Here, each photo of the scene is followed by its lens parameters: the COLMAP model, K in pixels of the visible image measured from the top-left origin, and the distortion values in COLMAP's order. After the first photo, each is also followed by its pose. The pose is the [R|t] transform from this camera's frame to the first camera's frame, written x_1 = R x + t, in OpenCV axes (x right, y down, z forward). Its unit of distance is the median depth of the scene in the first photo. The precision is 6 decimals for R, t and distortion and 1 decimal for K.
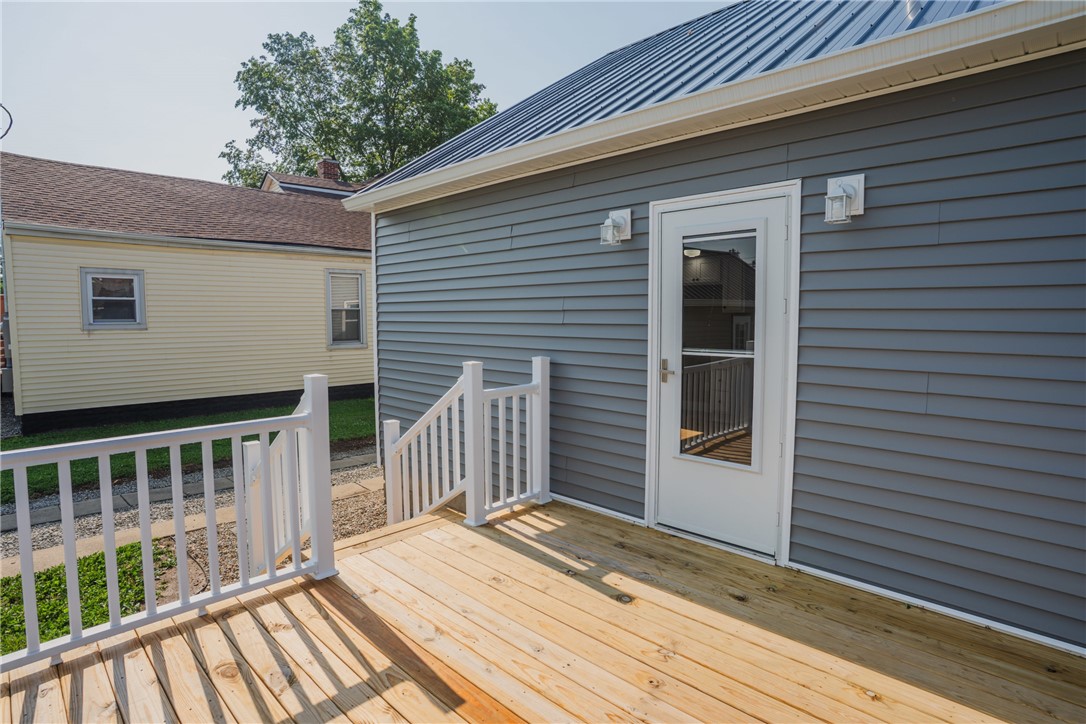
lens RADIAL K [[537.3, 0, 536.9], [0, 537.3, 356.9], [0, 0, 1]] dist [-0.069314, 0.033773]
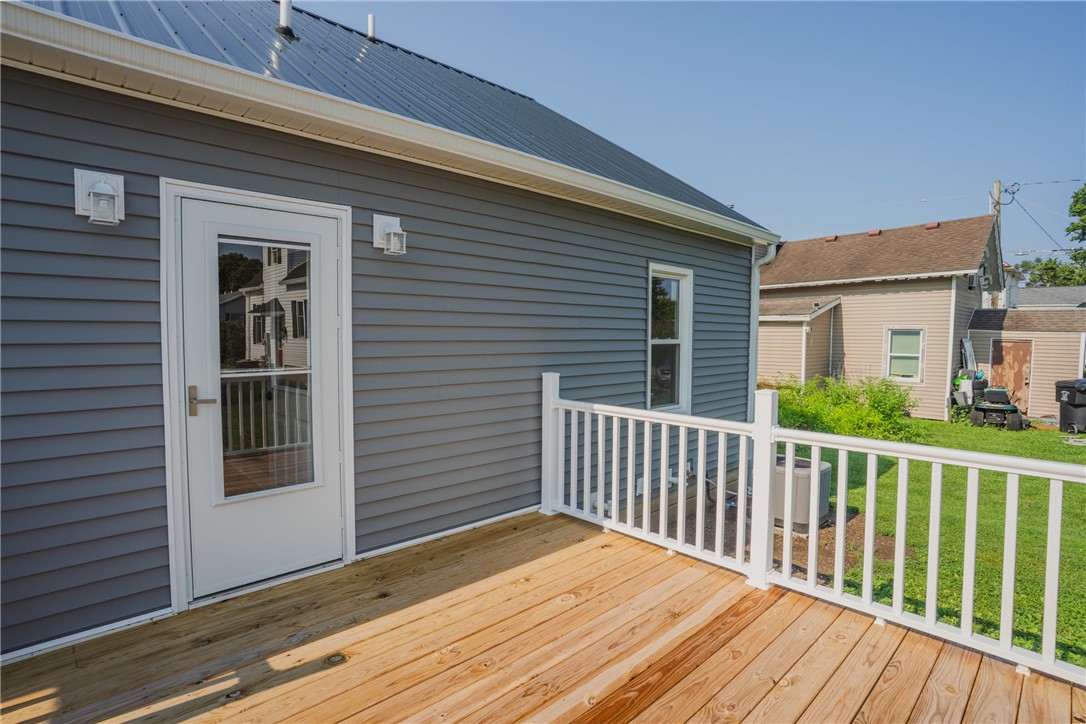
lens RADIAL K [[537.3, 0, 536.9], [0, 537.3, 356.9], [0, 0, 1]] dist [-0.069314, 0.033773]
pose [[0.082803, -0.049177, 0.995352, -0.558076], [0.070019, 0.996601, 0.043414, -0.042021], [-0.994103, 0.066099, 0.085965, 0.504165]]
